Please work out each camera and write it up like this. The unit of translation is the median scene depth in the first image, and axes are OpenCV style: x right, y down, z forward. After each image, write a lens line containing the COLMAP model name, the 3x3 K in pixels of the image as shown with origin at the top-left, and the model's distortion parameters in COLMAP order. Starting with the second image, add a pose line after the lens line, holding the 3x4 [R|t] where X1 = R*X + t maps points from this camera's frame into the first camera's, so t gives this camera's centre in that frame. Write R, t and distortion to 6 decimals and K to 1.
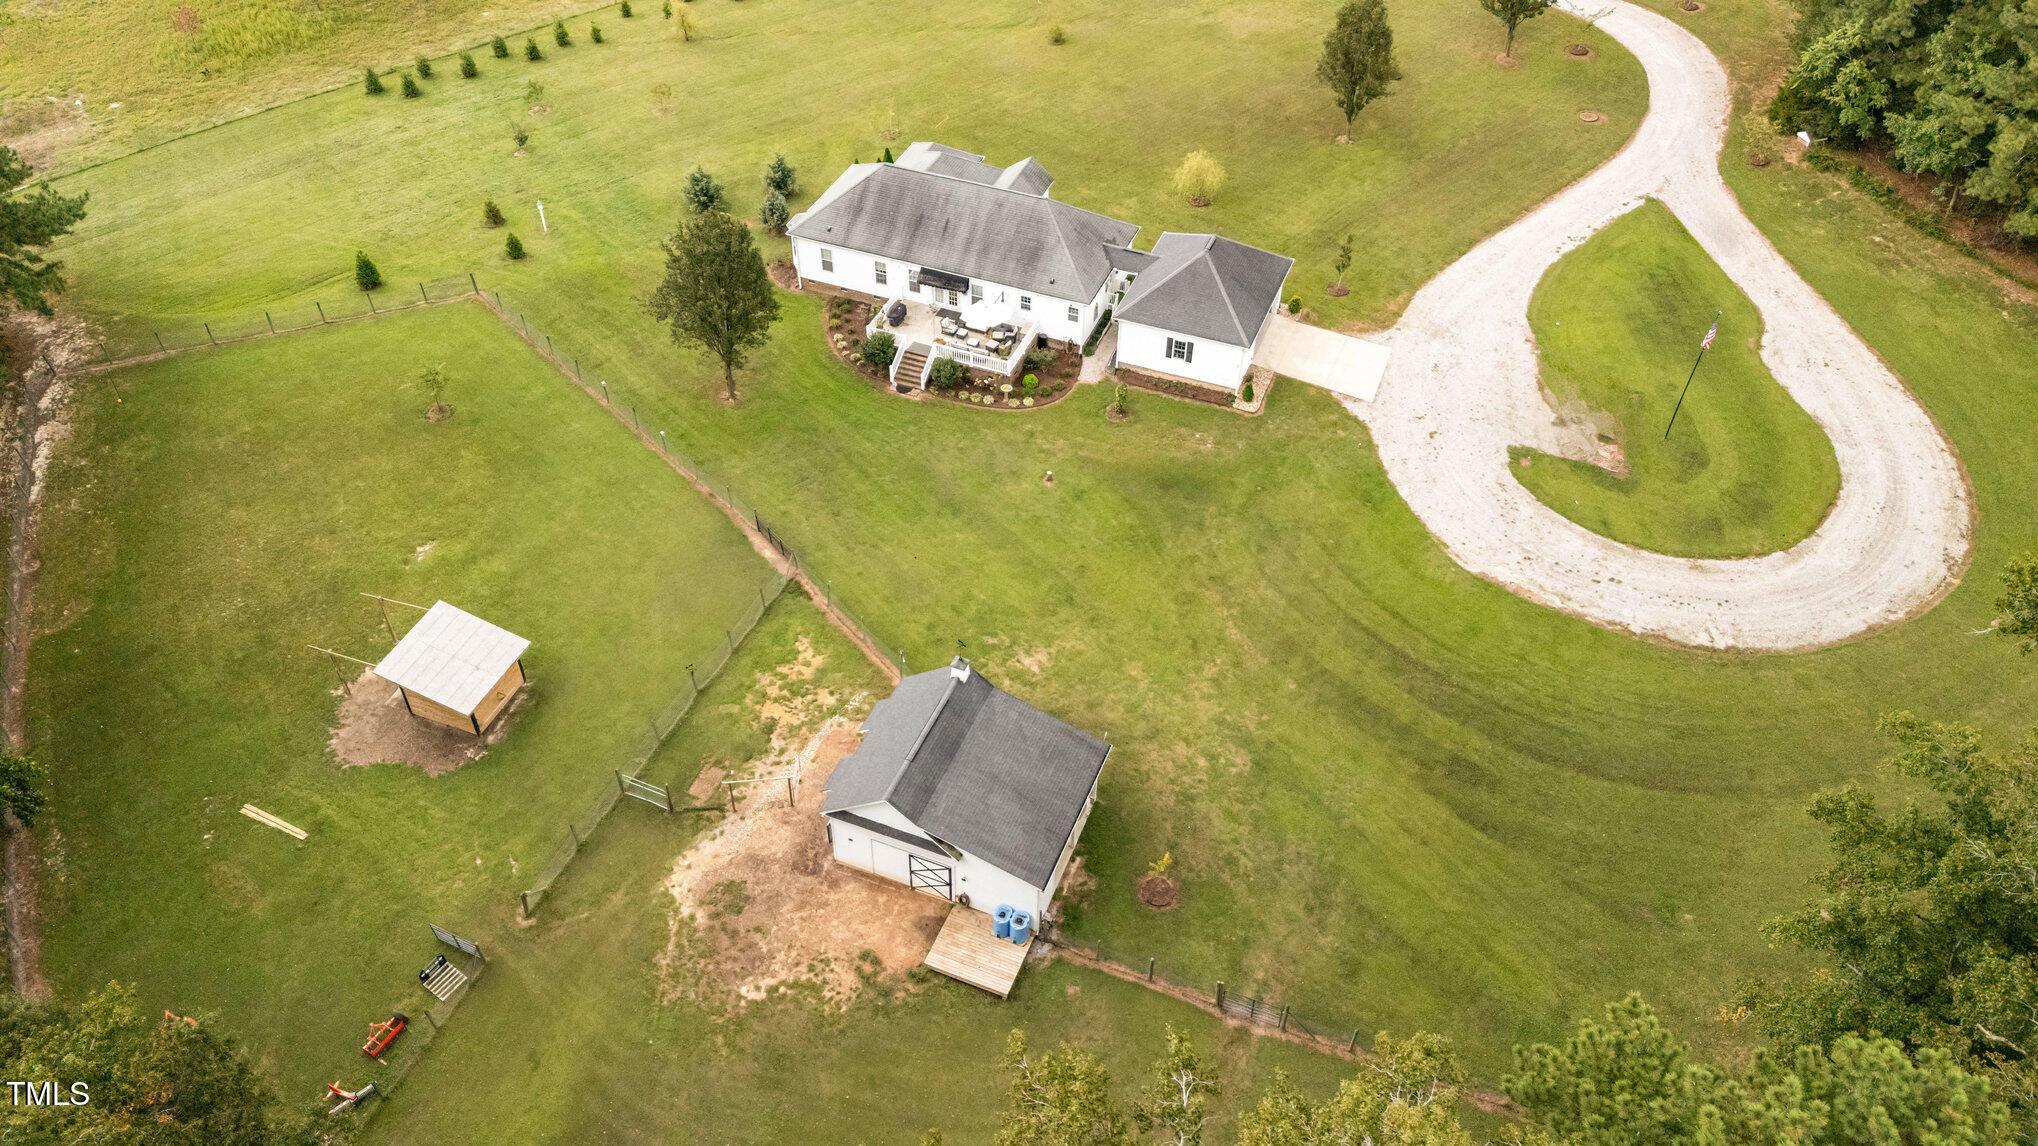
lens RADIAL K [[1500.7, 0, 1018.9], [0, 1500.7, 566.4], [0, 0, 1]] dist [0.076200, -0.067969]
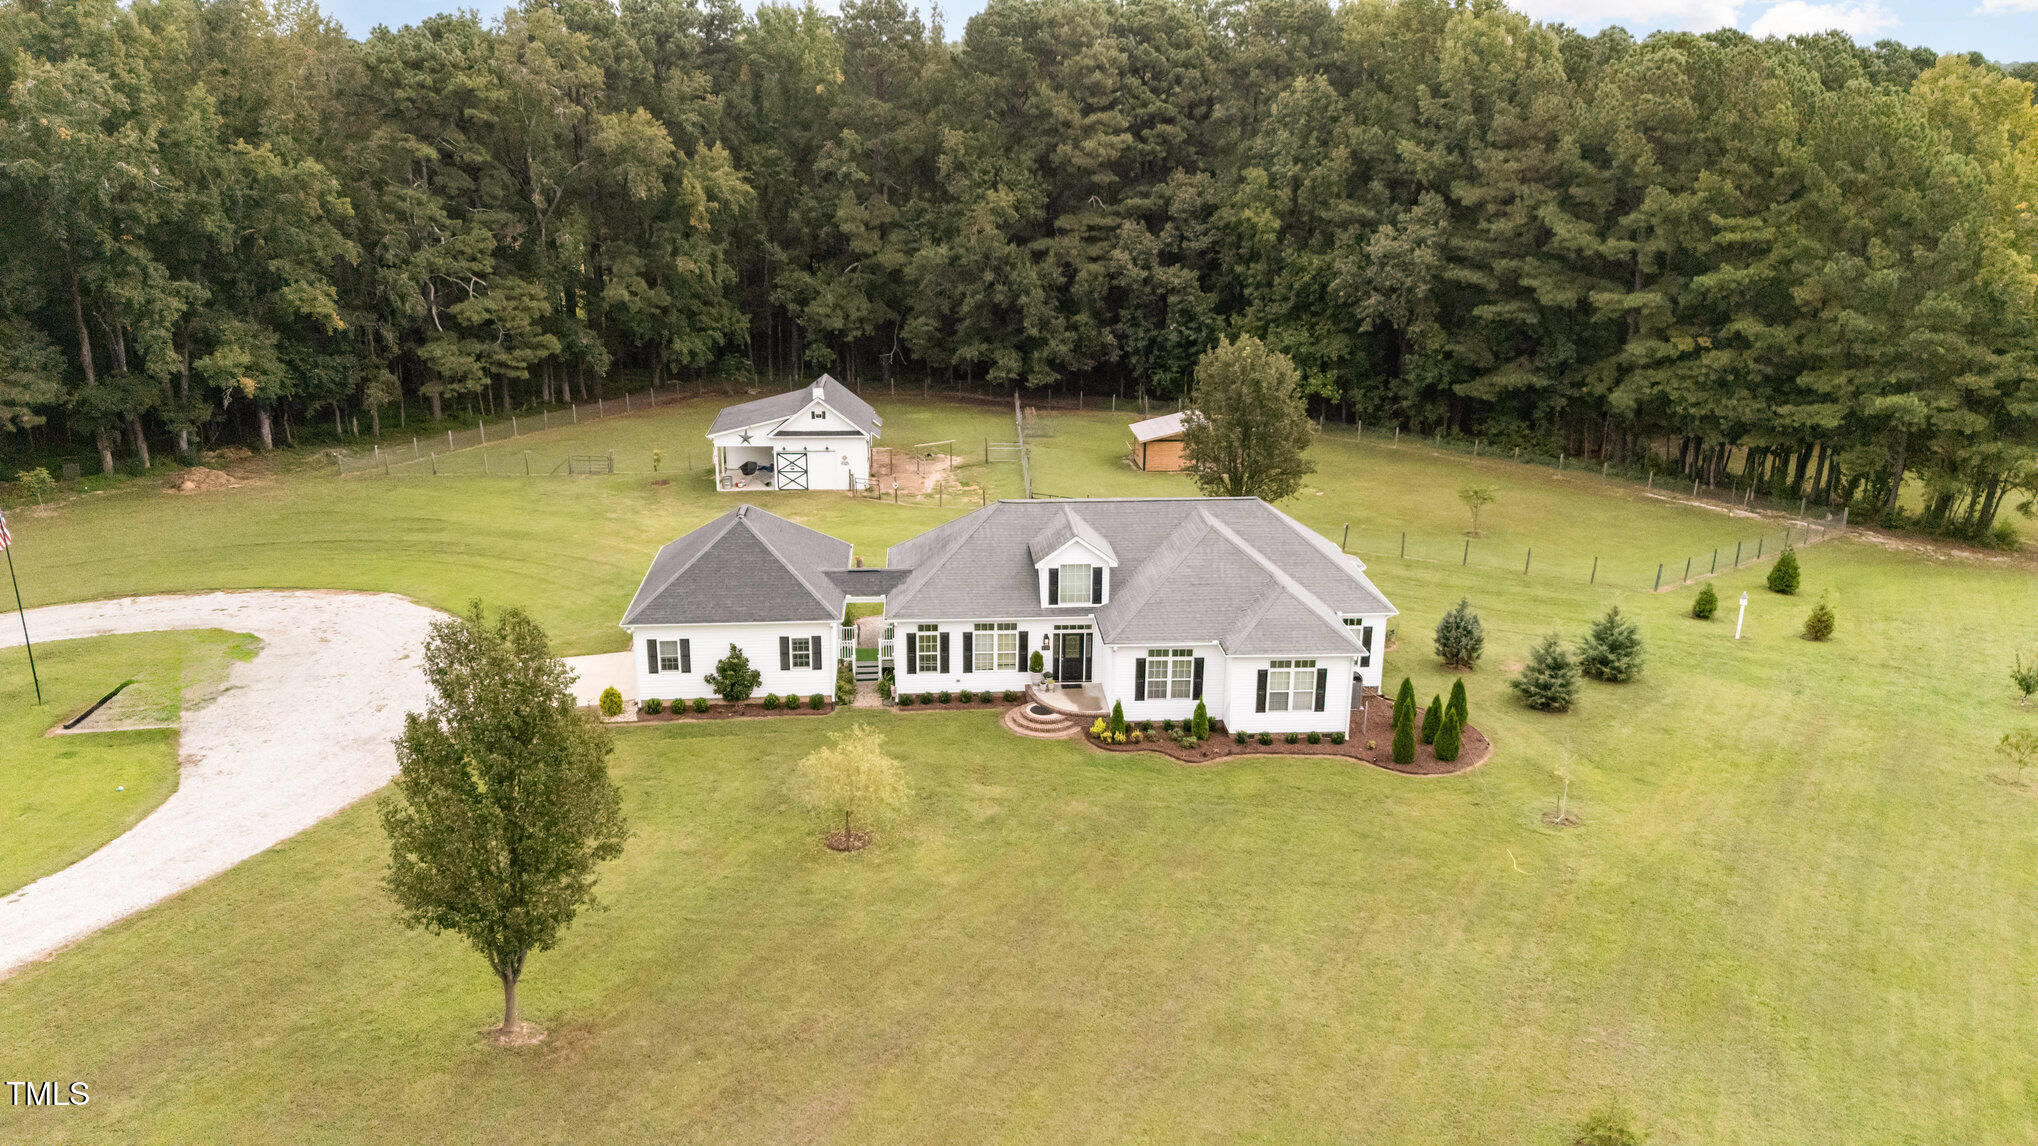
lens RADIAL K [[1500.7, 0, 1022.1], [0, 1500.7, 573.9], [0, 0, 1]] dist [0.076200, -0.067969]
pose [[-0.900584, 0.114198, -0.419414, 0.313613], [-0.314413, 0.495129, 0.809934, -0.824186], [0.300156, 0.861282, -0.409999, 1.383371]]
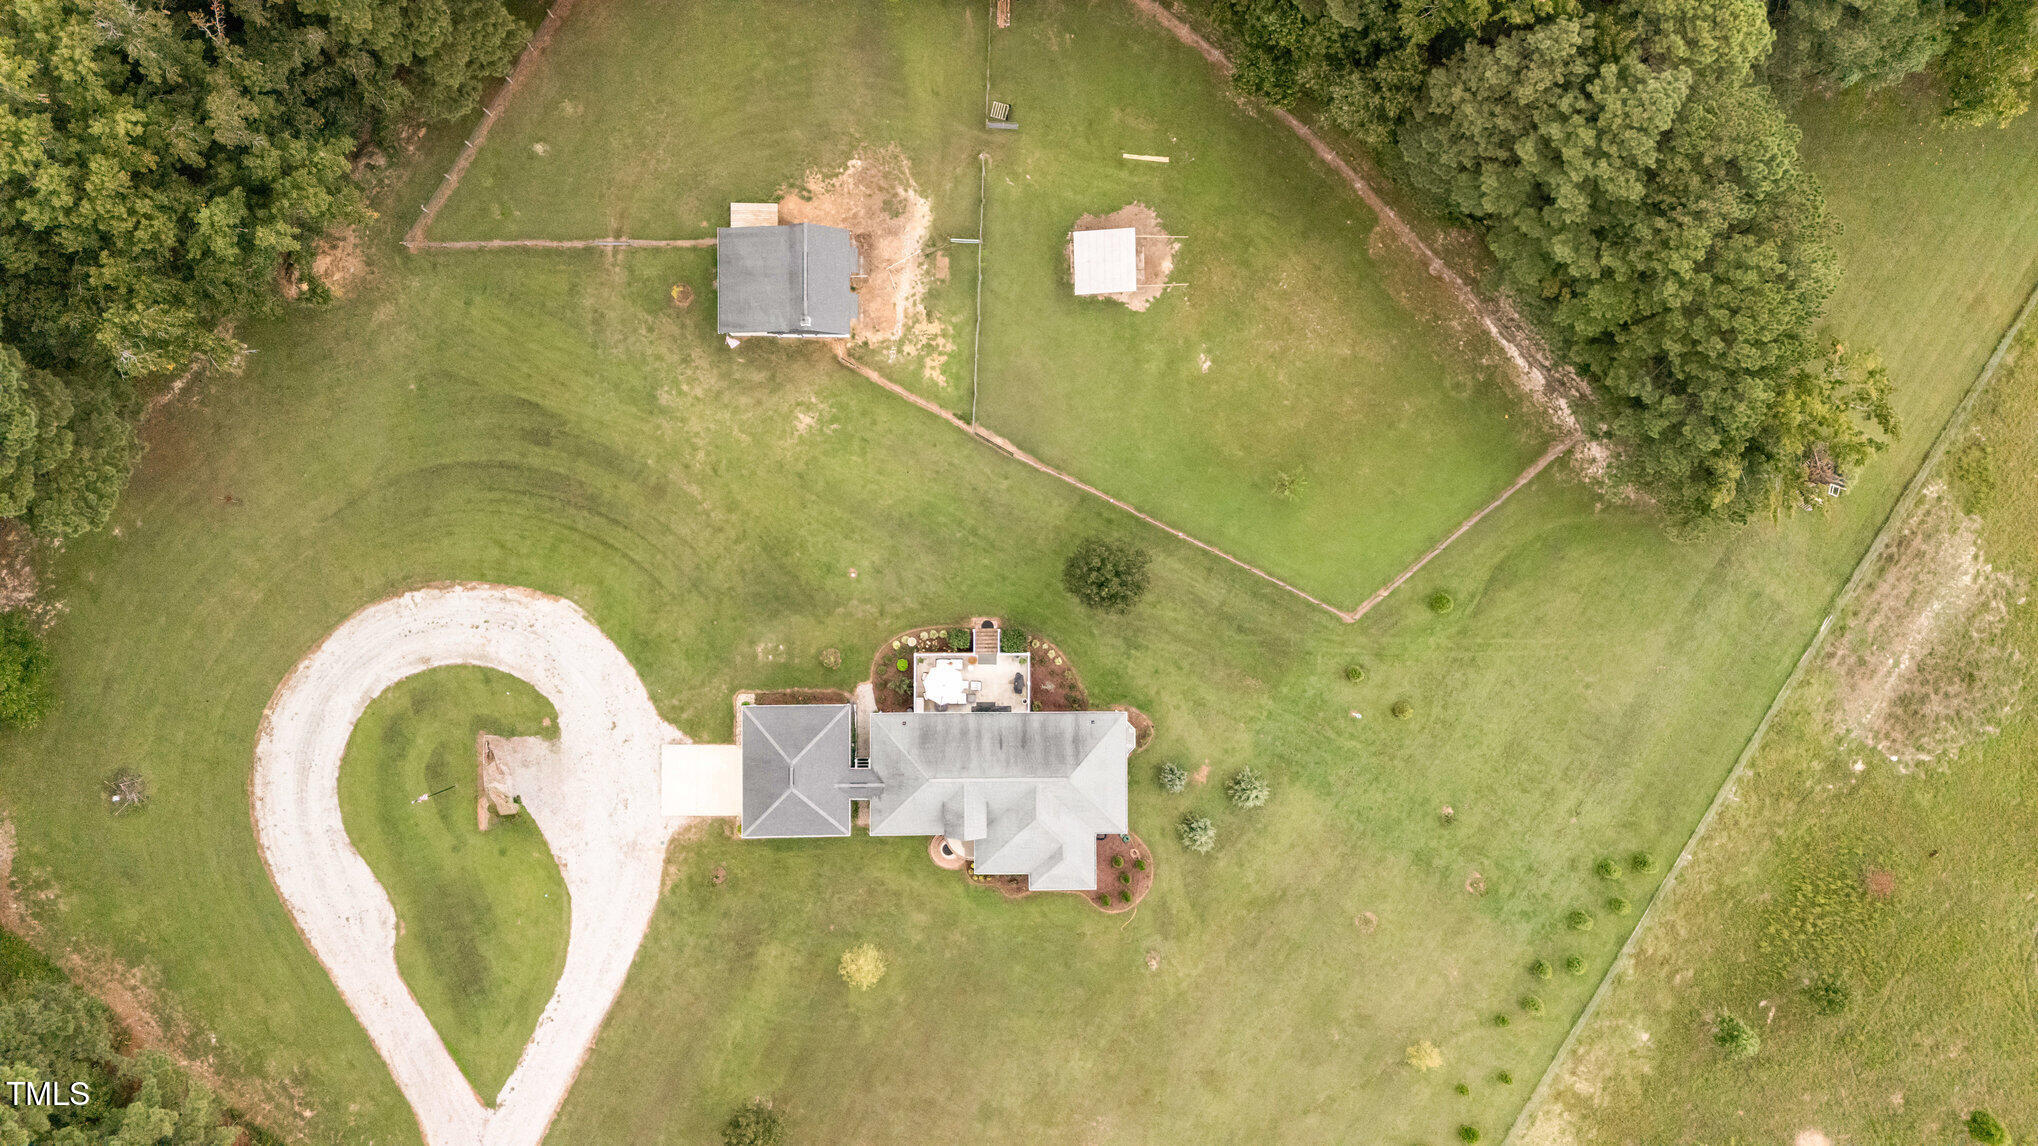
lens RADIAL K [[1500.7, 0, 1033.0], [0, 1500.7, 569.6], [0, 0, 1]] dist [0.076200, -0.067969]
pose [[-0.927017, 0.372978, -0.039070, -0.084514], [-0.286961, -0.638412, 0.714201, -1.115468], [0.241439, 0.673288, 0.698849, 0.024037]]
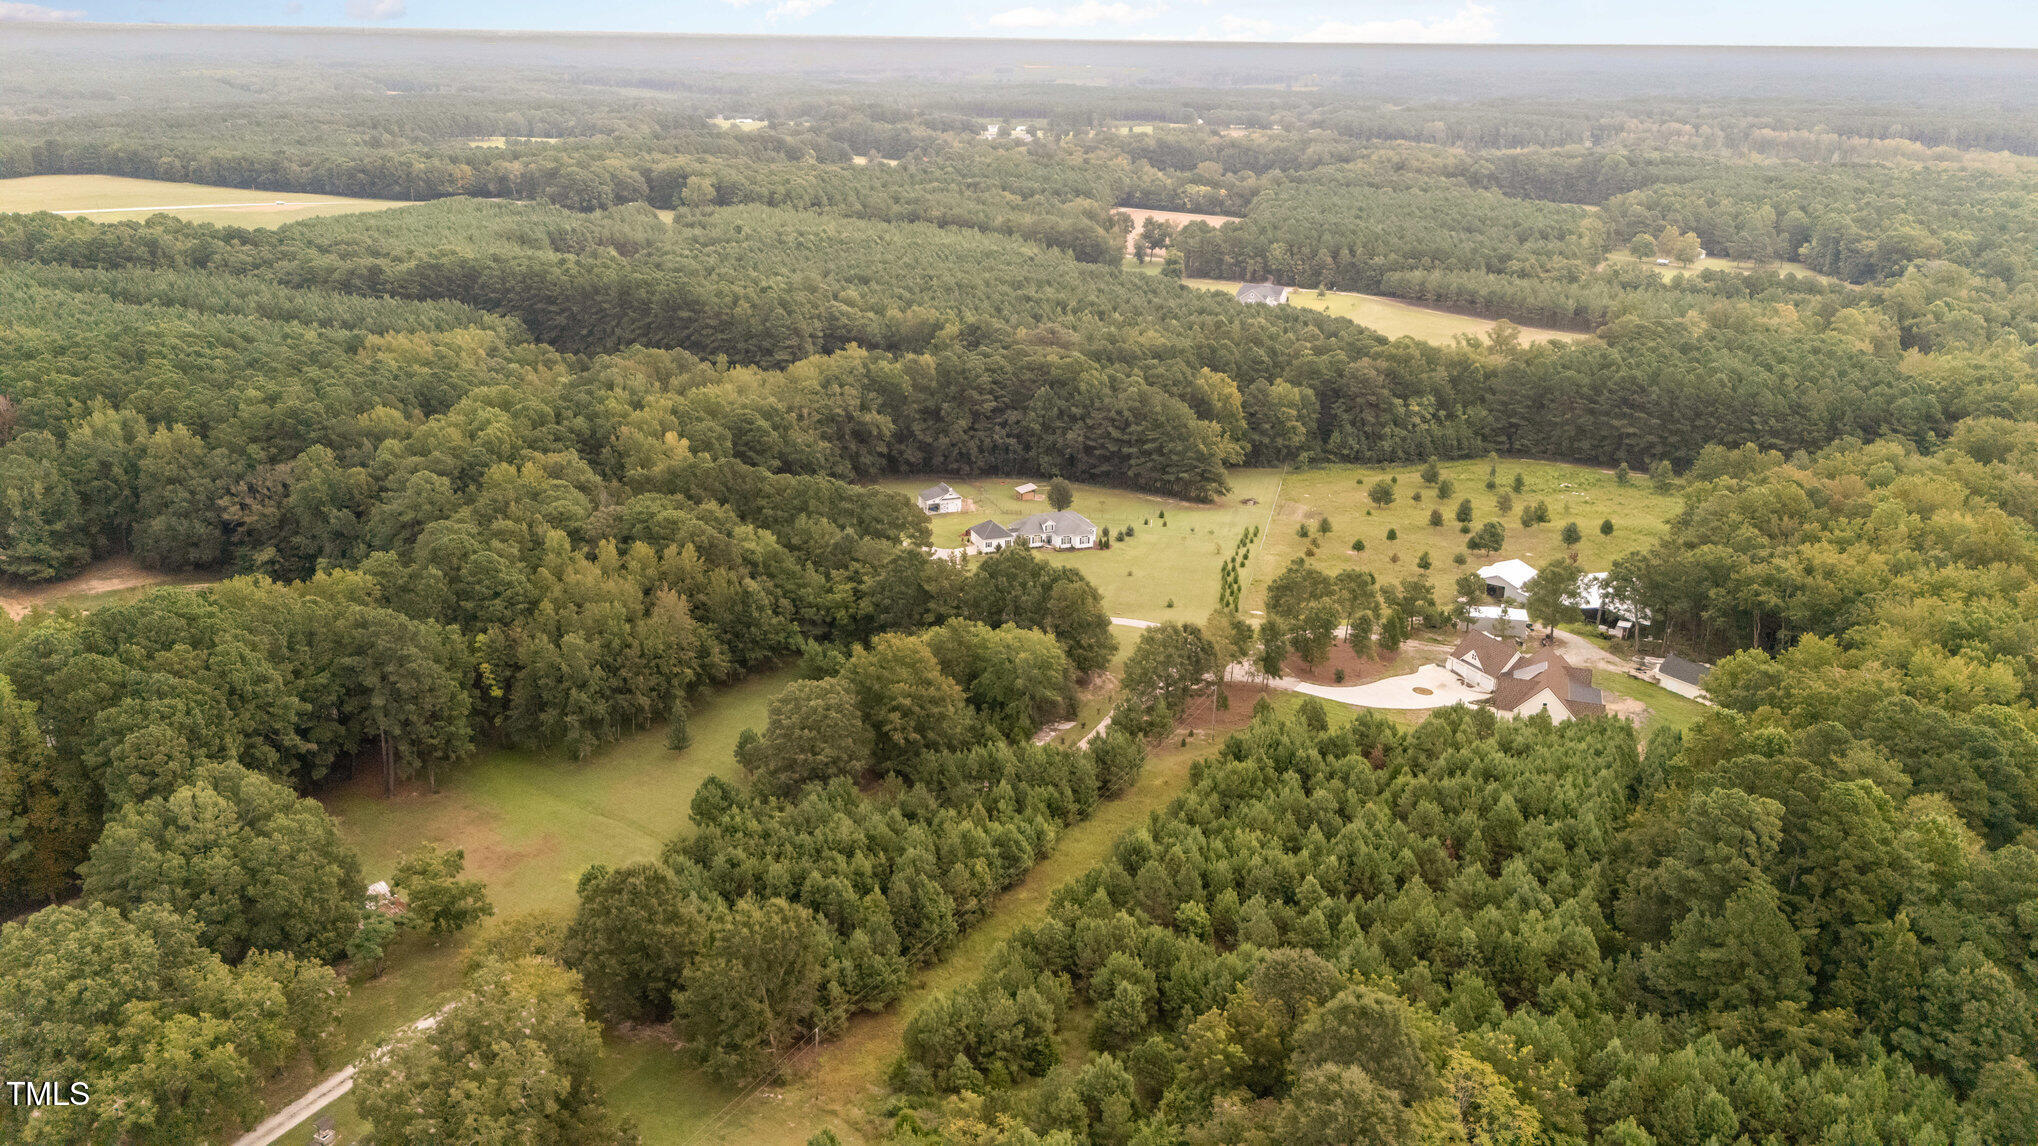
lens RADIAL K [[1500.7, 0, 1021.2], [0, 1500.7, 615.5], [0, 0, 1]] dist [0.076200, -0.067969]
pose [[-0.736409, 0.226533, -0.637483, 2.844038], [-0.481129, 0.487083, 0.728880, -3.230559], [0.475622, 0.843465, -0.249701, 2.354701]]
